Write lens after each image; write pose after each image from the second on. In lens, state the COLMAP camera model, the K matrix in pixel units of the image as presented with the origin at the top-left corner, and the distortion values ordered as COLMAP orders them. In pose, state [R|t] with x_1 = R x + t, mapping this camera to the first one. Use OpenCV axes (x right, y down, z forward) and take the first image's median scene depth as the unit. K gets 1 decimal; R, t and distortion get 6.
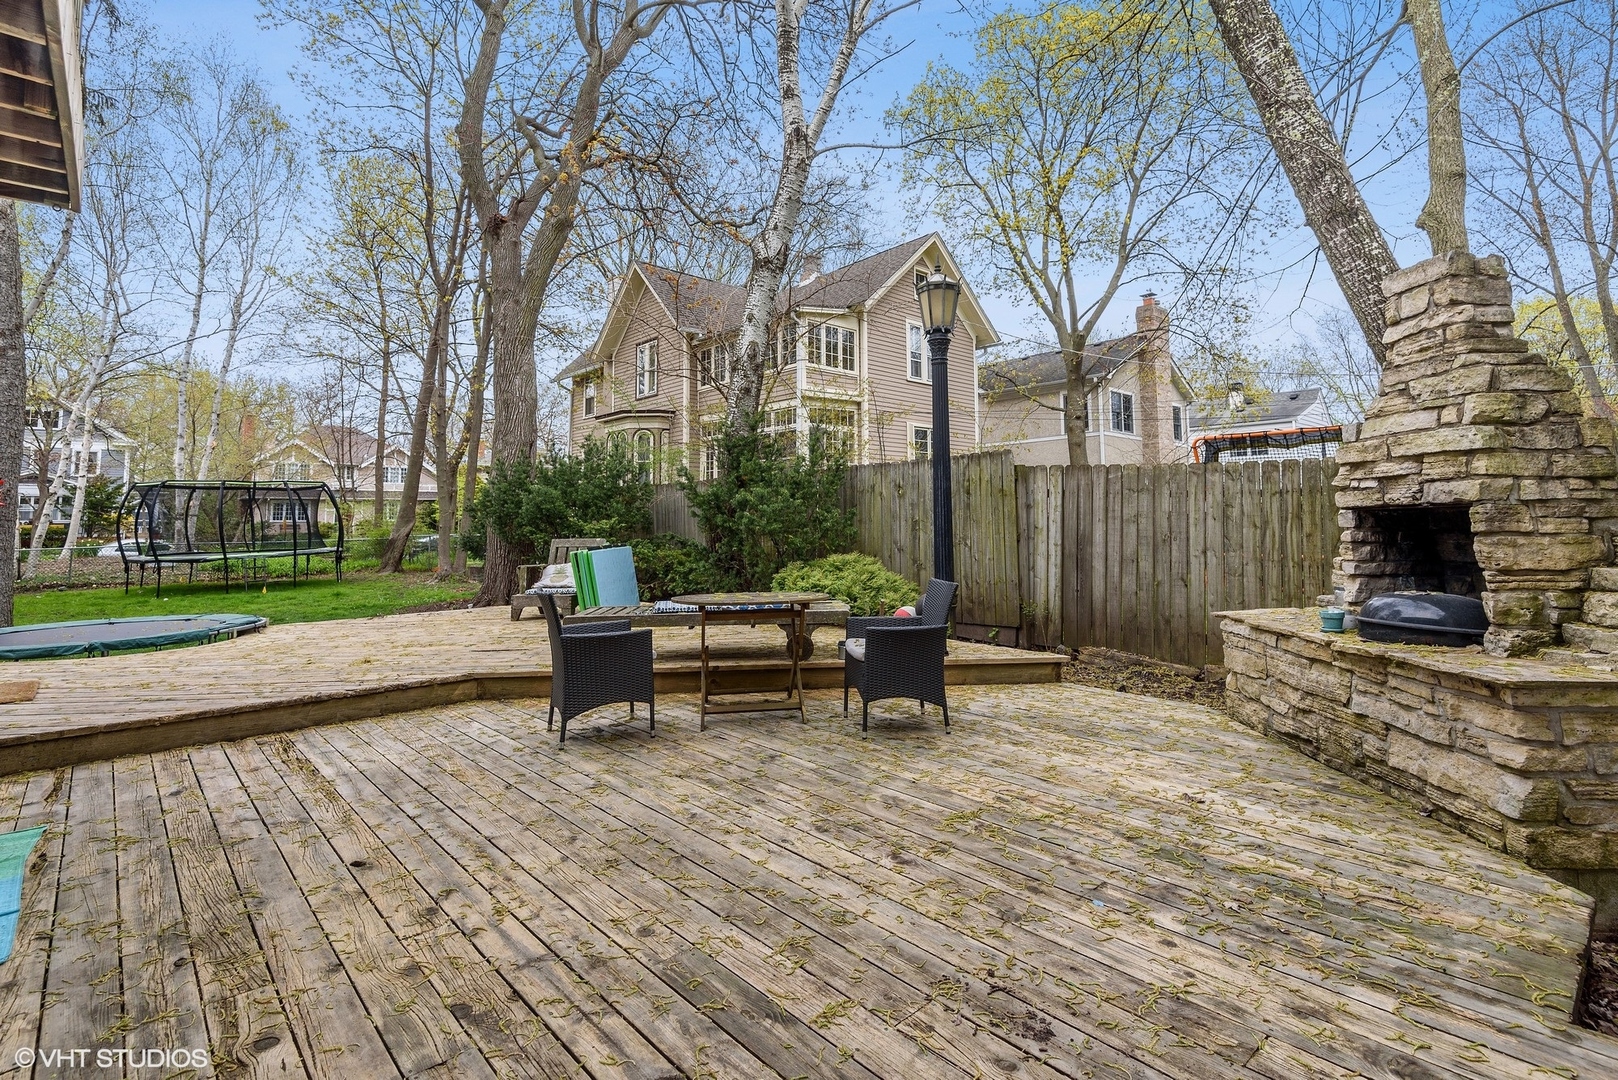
lens RADIAL K [[769.0, 0, 809.0], [0, 769.0, 540.0], [0, 0, 1]] dist [0.002166, 0.000138]
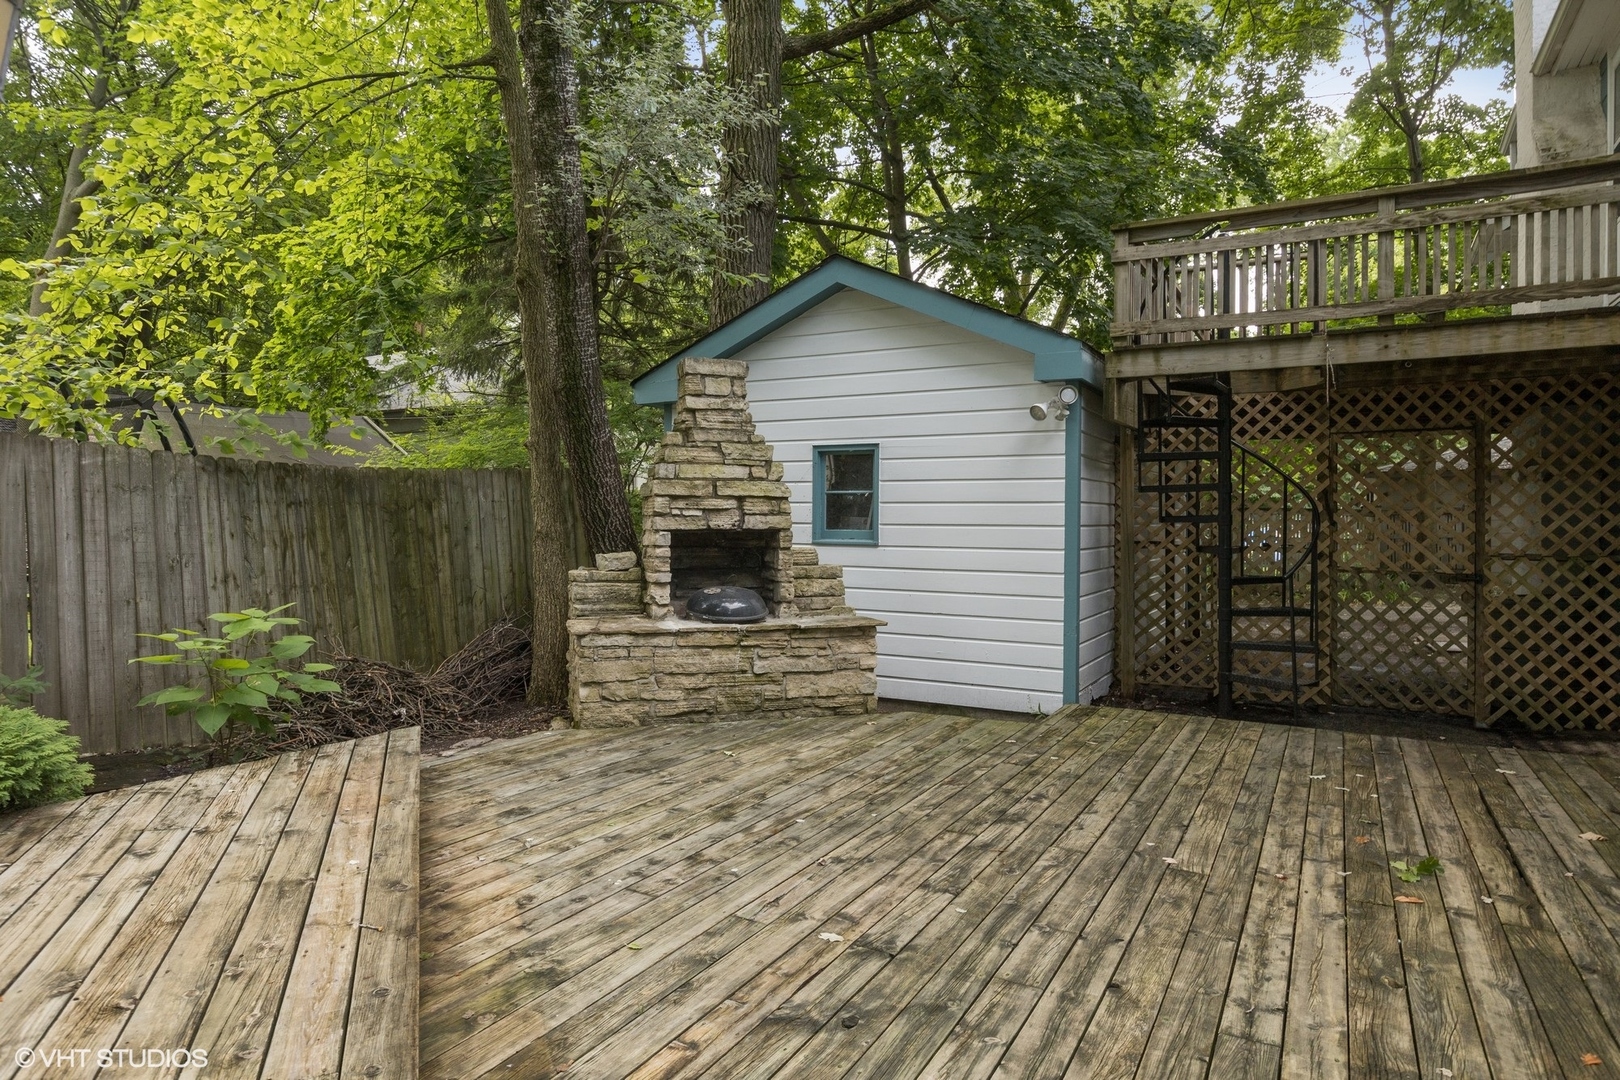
lens RADIAL K [[1017.7, 0, 810.0], [0, 1017.7, 540.0], [0, 0, 1]] dist [-0.004604, -0.001015]
pose [[-0.348695, -0.007684, 0.937205, -1.106983], [0.017991, 0.999727, 0.014891, -0.052857], [-0.937063, 0.022054, -0.348462, 1.566240]]
